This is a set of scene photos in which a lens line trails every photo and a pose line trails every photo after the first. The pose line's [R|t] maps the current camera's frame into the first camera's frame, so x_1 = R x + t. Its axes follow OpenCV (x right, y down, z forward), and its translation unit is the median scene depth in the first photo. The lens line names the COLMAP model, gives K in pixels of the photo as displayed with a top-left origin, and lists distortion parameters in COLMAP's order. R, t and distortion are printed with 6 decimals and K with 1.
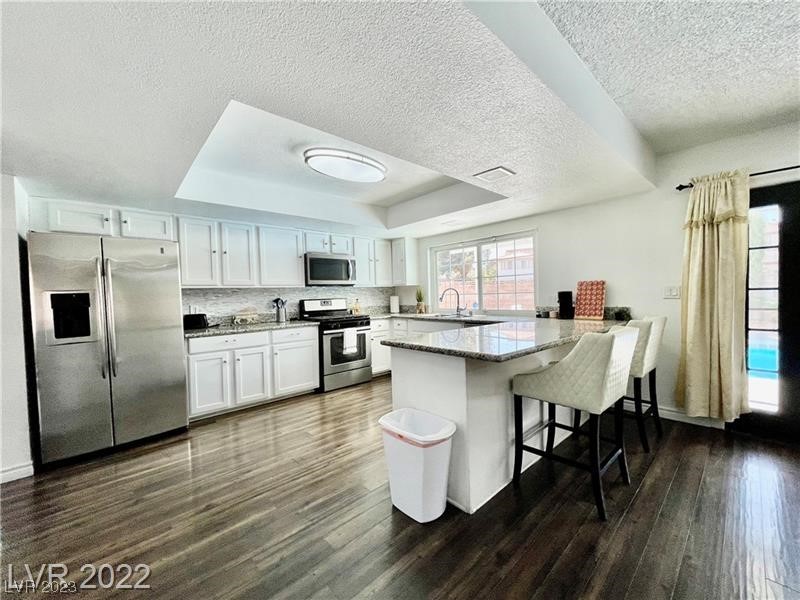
lens RADIAL K [[322.5, 0, 399.6], [0, 322.5, 302.6], [0, 0, 1]] dist [-0.002102, -0.000564]
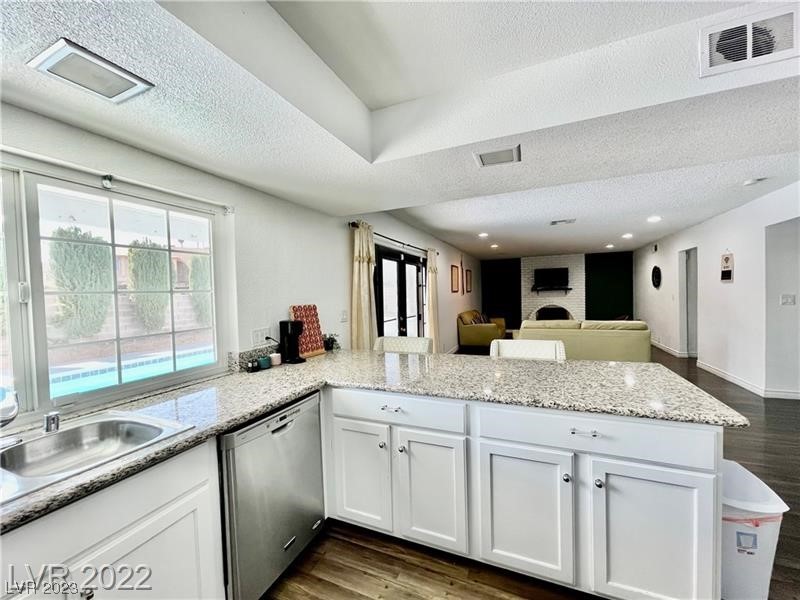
lens RADIAL K [[322.5, 0, 399.6], [0, 322.5, 304.9], [0, 0, 1]] dist [-0.002102, -0.000564]
pose [[-0.401292, 0.014879, 0.915829, -0.195682], [0.060536, 0.998113, 0.010309, -0.063125], [-0.913947, 0.059577, -0.401436, 1.124303]]
